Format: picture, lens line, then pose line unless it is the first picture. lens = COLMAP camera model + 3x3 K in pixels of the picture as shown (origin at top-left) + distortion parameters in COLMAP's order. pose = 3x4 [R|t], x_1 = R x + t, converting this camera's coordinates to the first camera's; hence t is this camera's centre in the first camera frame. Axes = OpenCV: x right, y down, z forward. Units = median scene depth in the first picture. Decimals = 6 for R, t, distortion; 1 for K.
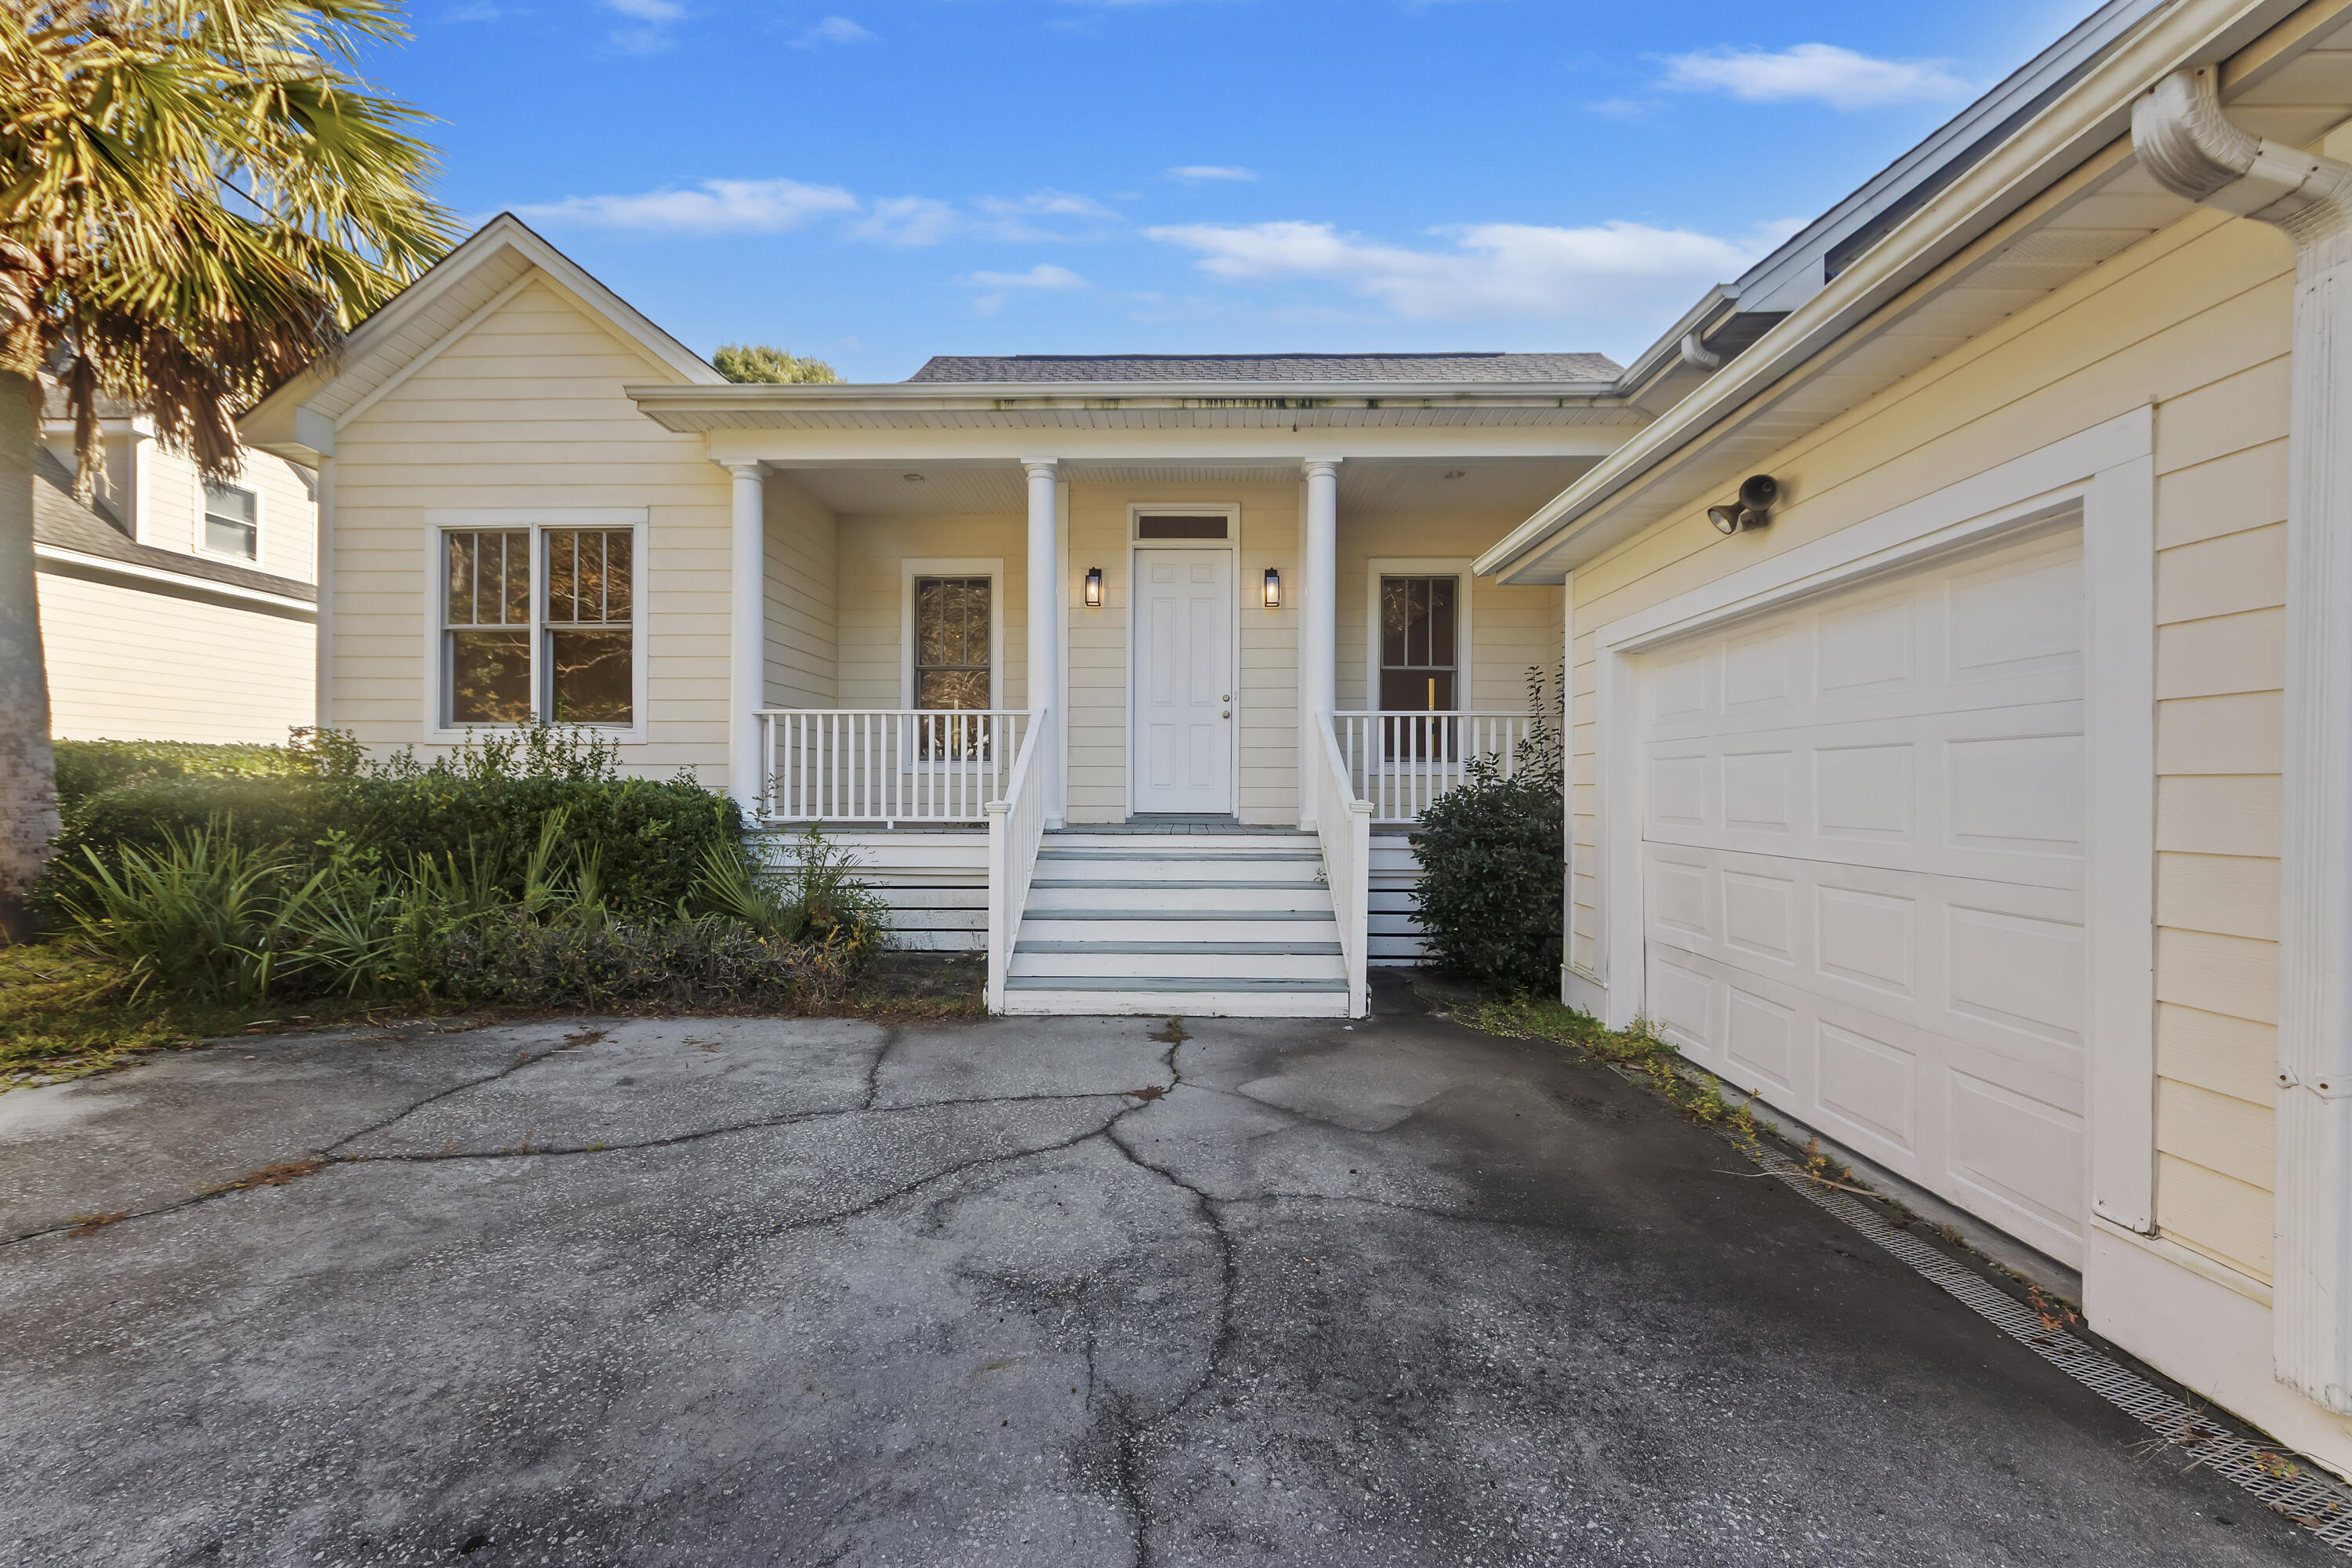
lens RADIAL K [[901.9, 0, 1182.8], [0, 901.9, 801.8], [0, 0, 1]] dist [0.001276, -0.001213]
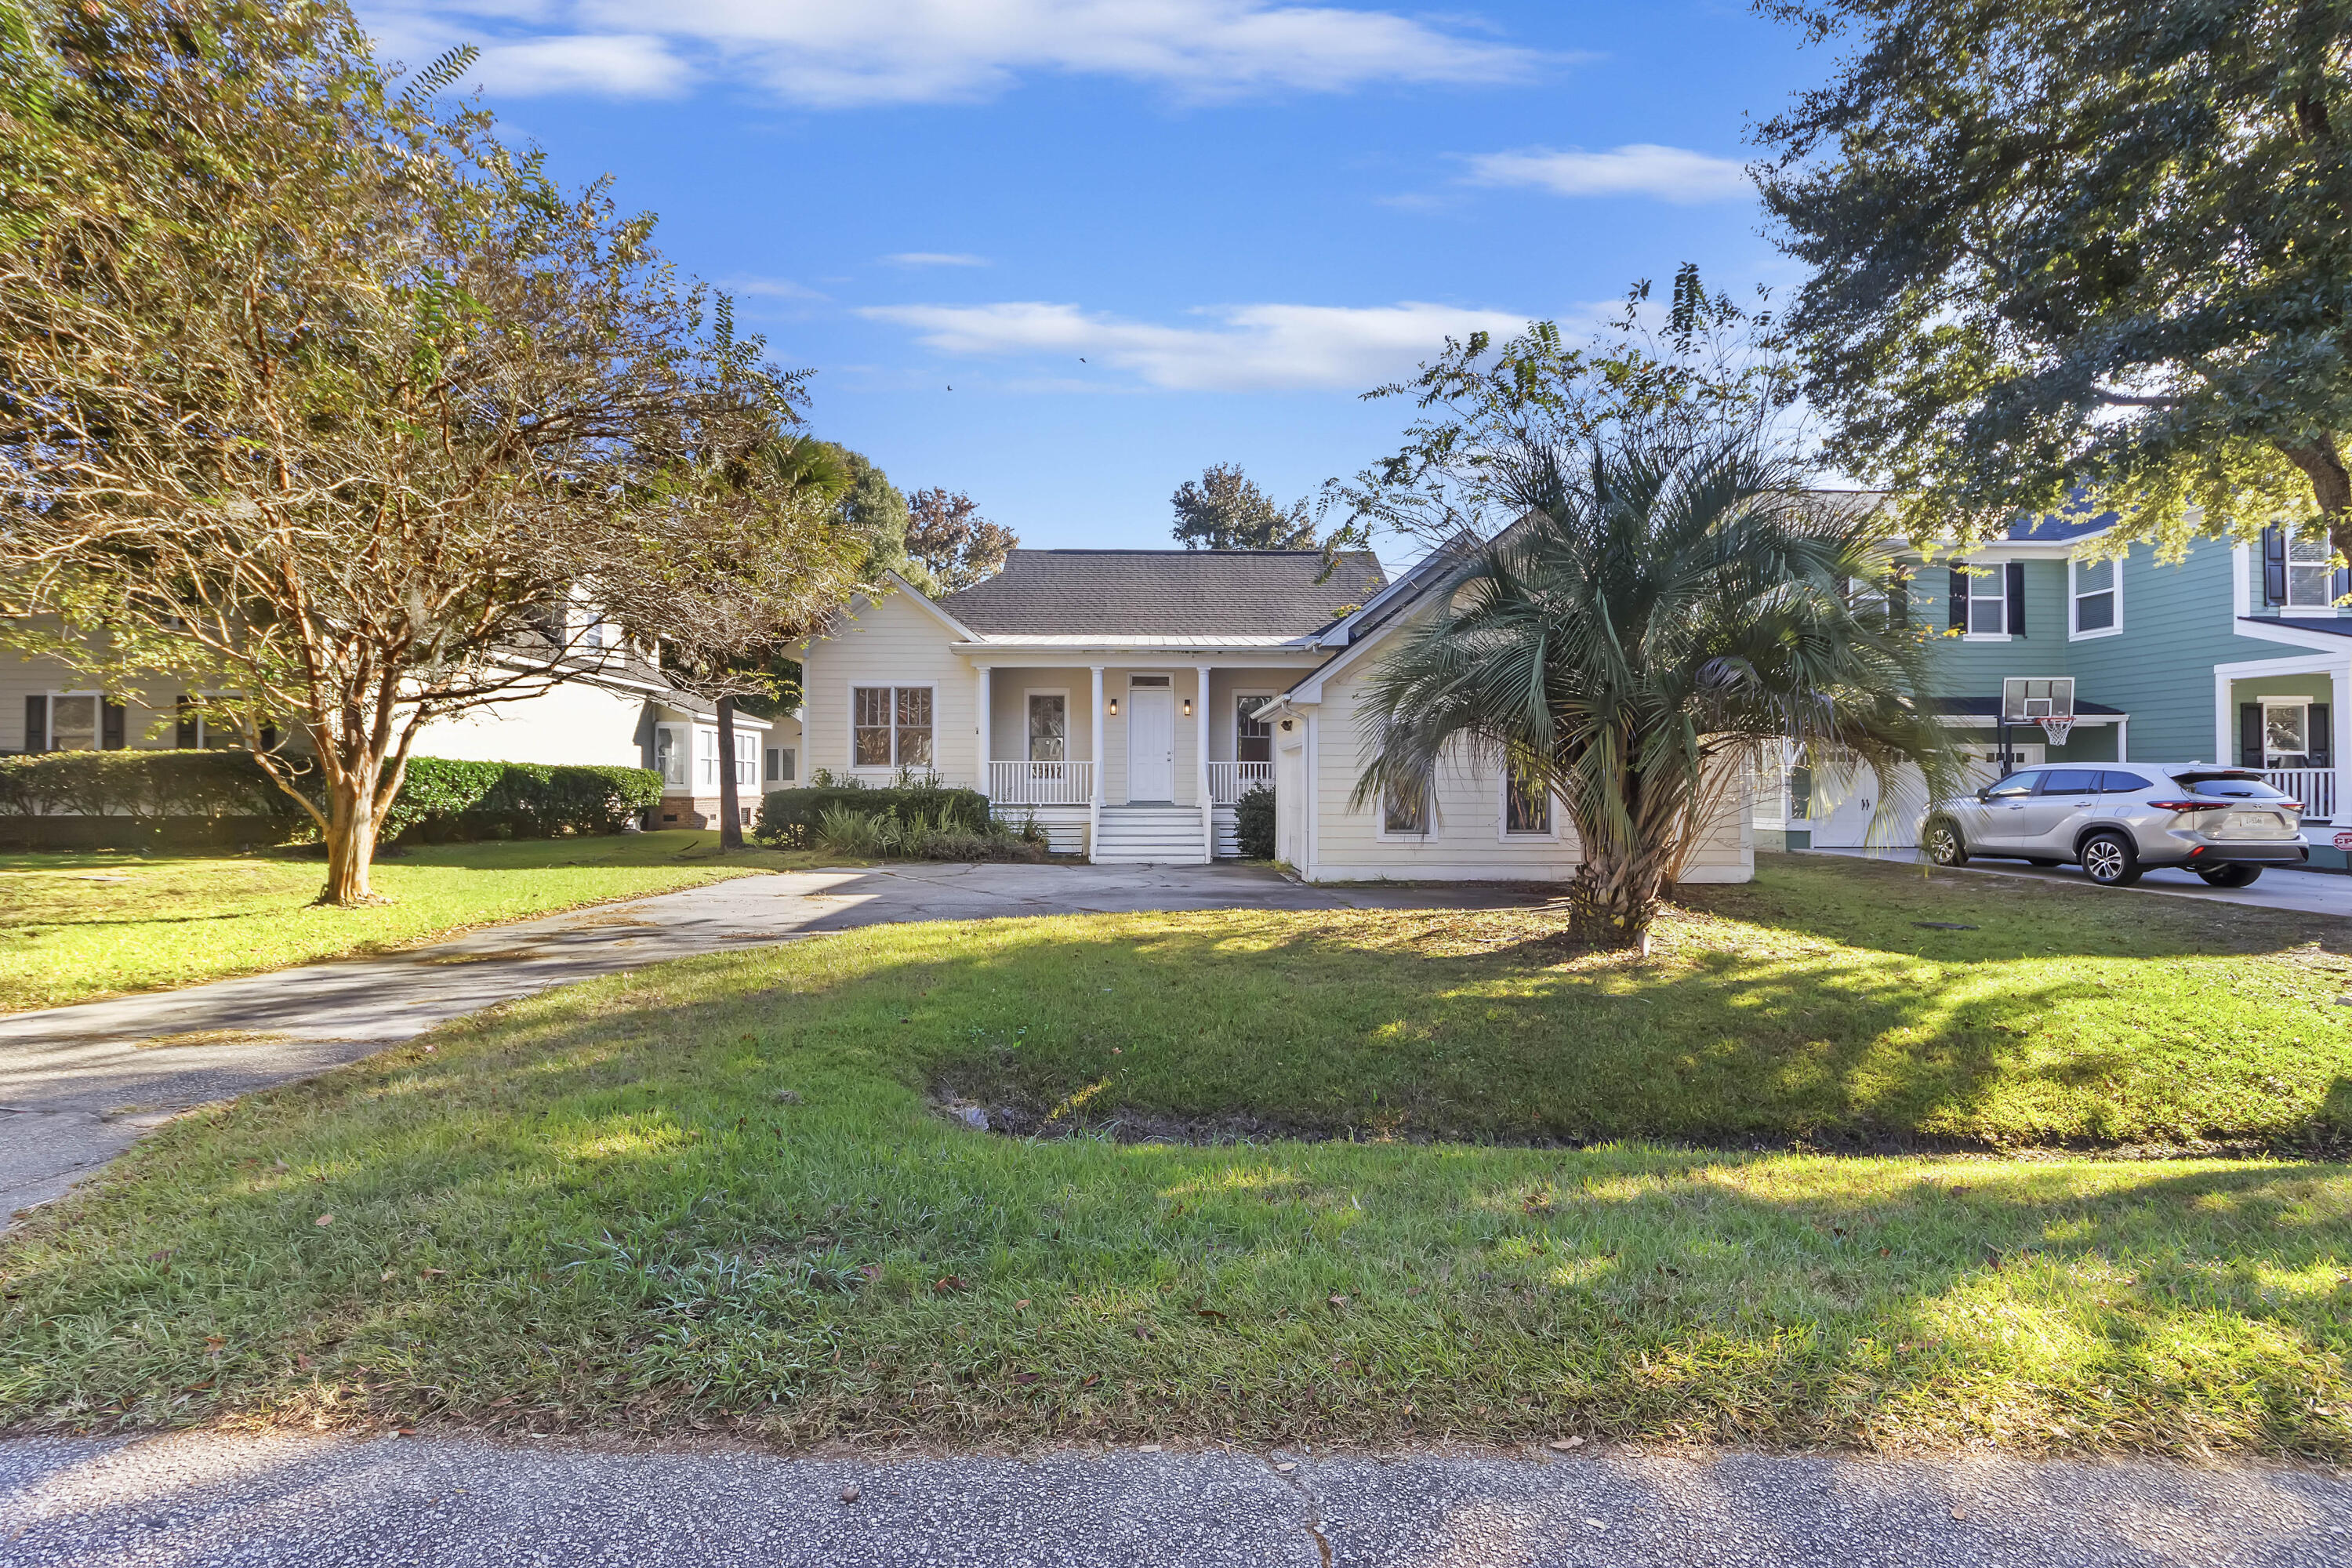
lens RADIAL K [[1002.6, 0, 1166.8], [0, 1002.6, 780.8], [0, 0, 1]] dist [0.004278, 0.000147]
pose [[0.999562, -0.001900, 0.029531, -0.038537], [0.002043, 0.999986, -0.004822, -0.030006], [-0.029522, 0.004880, 0.999552, -1.822104]]
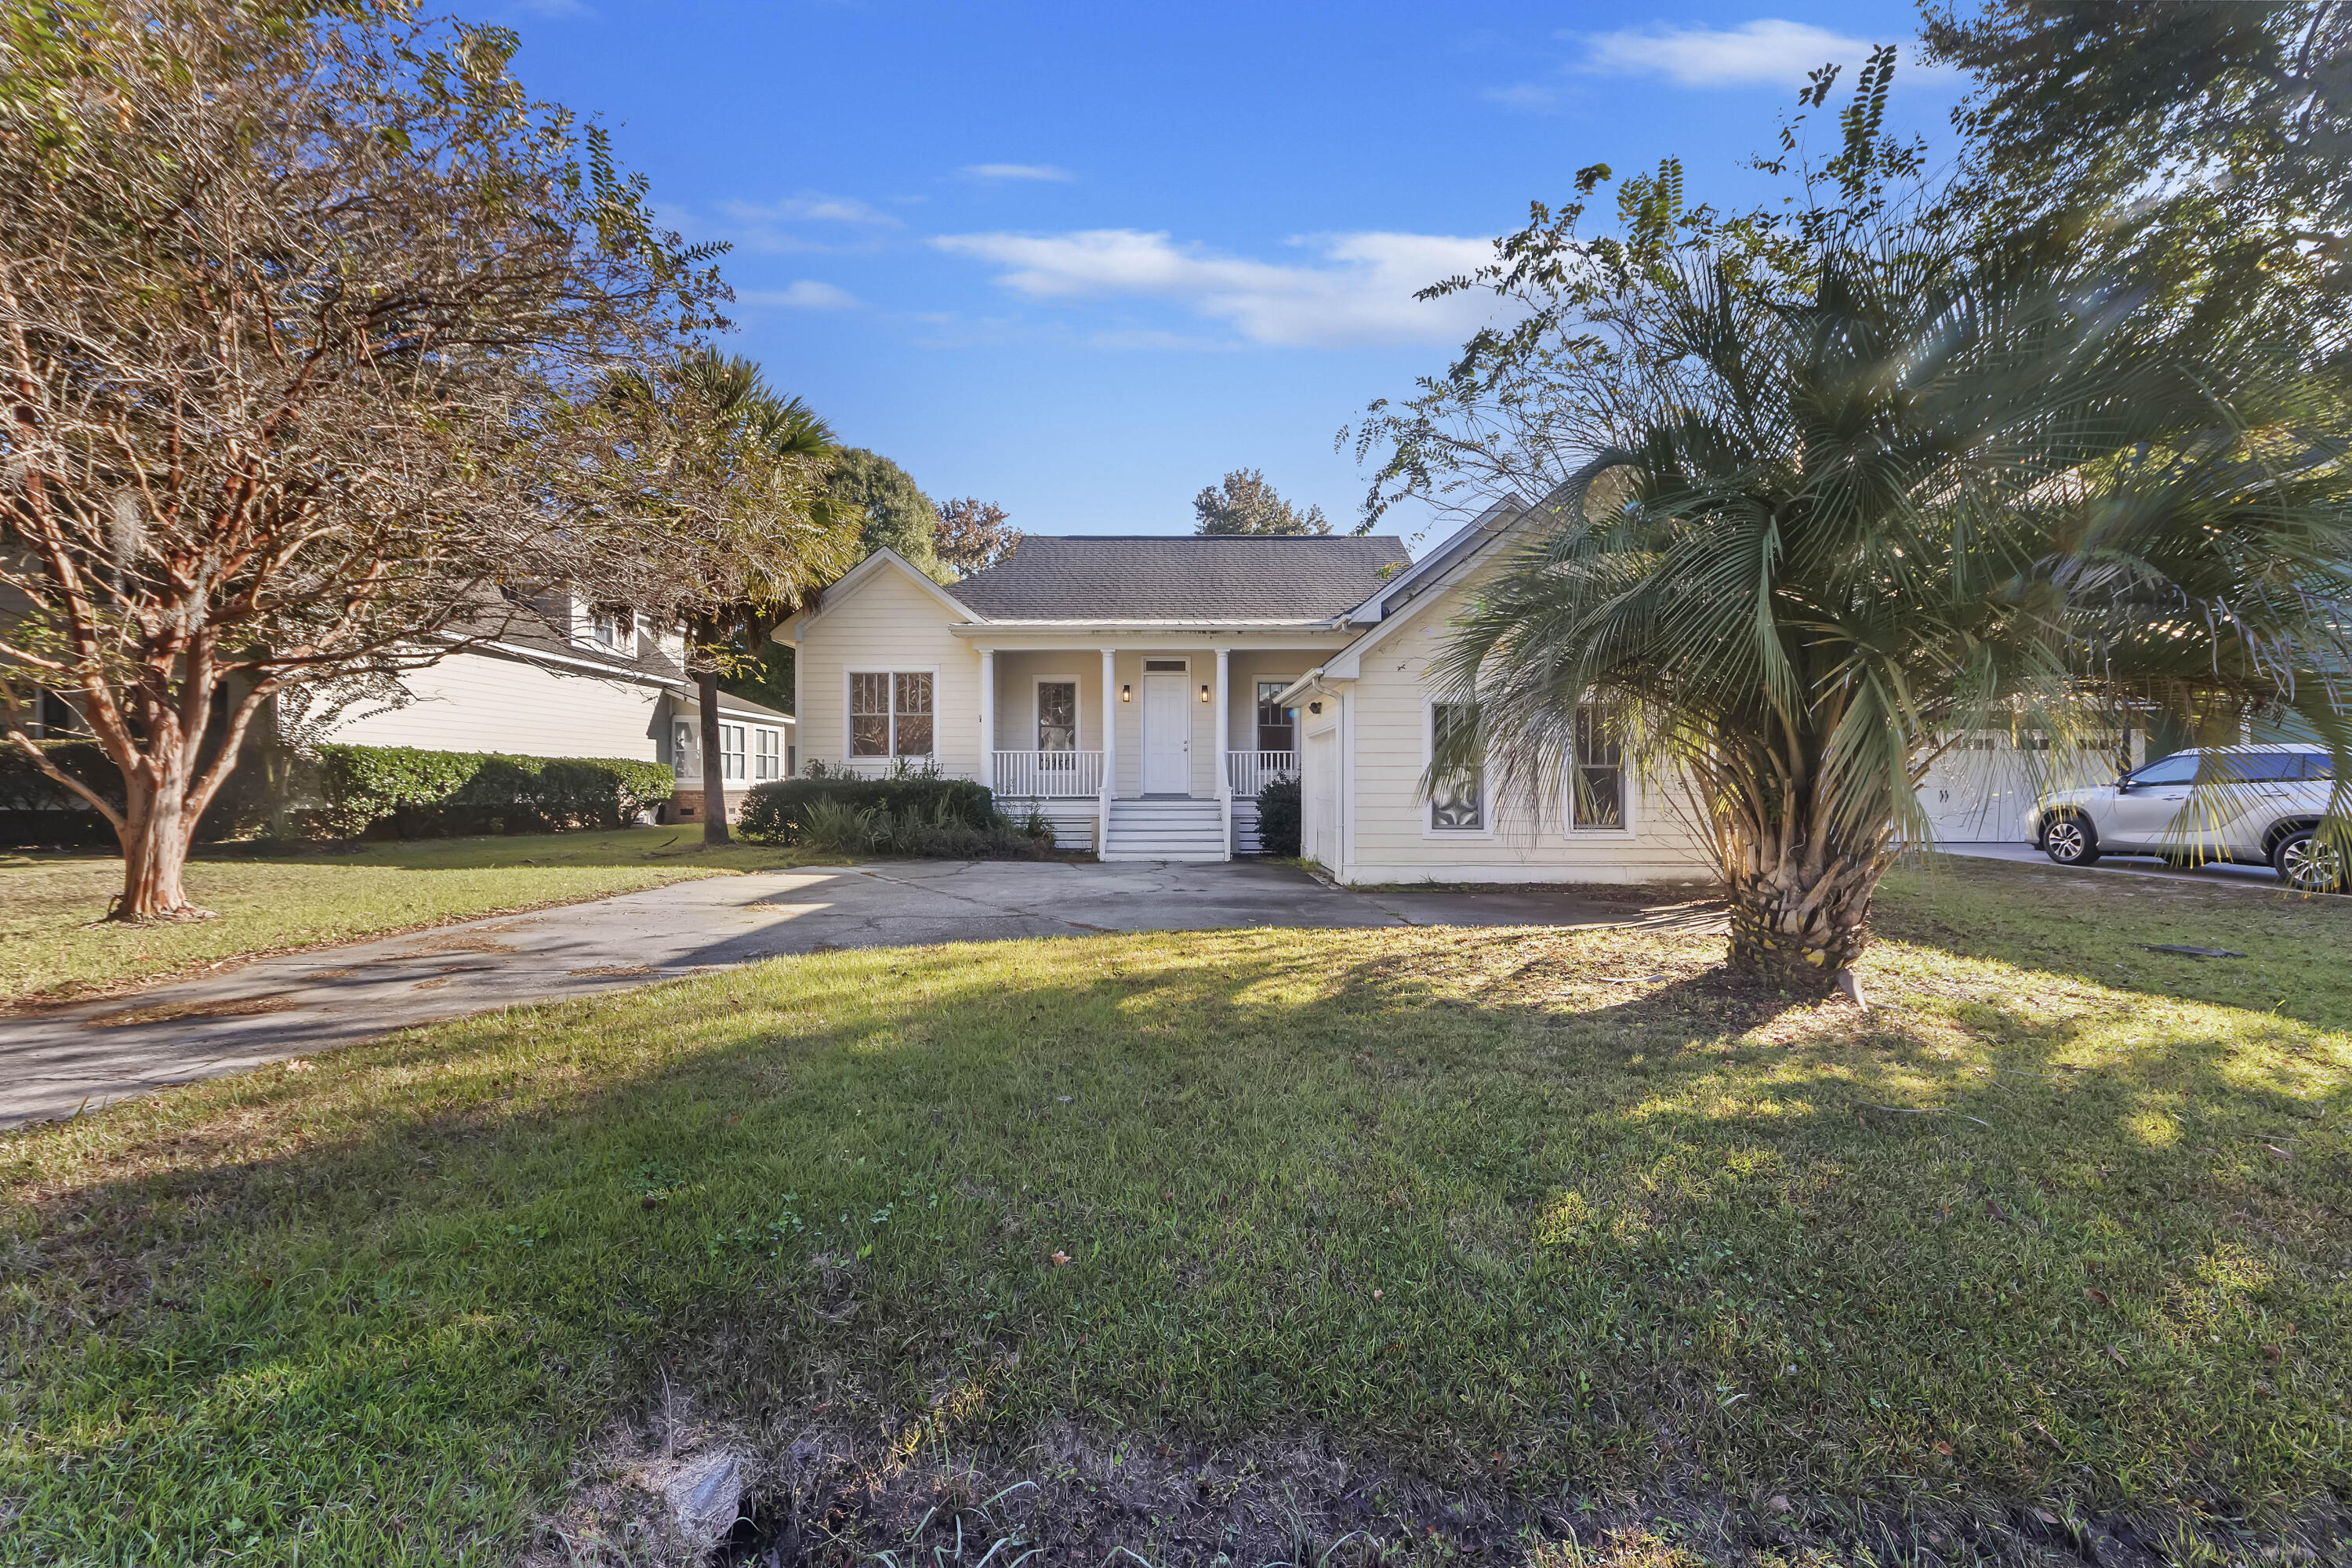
lens RADIAL K [[901.9, 0, 1179.2], [0, 901.9, 788.3], [0, 0, 1]] dist [0.001276, -0.001213]
pose [[0.999807, -0.003147, 0.019391, -0.011530], [0.003022, 0.999974, 0.006501, -0.015259], [-0.019410, -0.006441, 0.999791, -1.375544]]
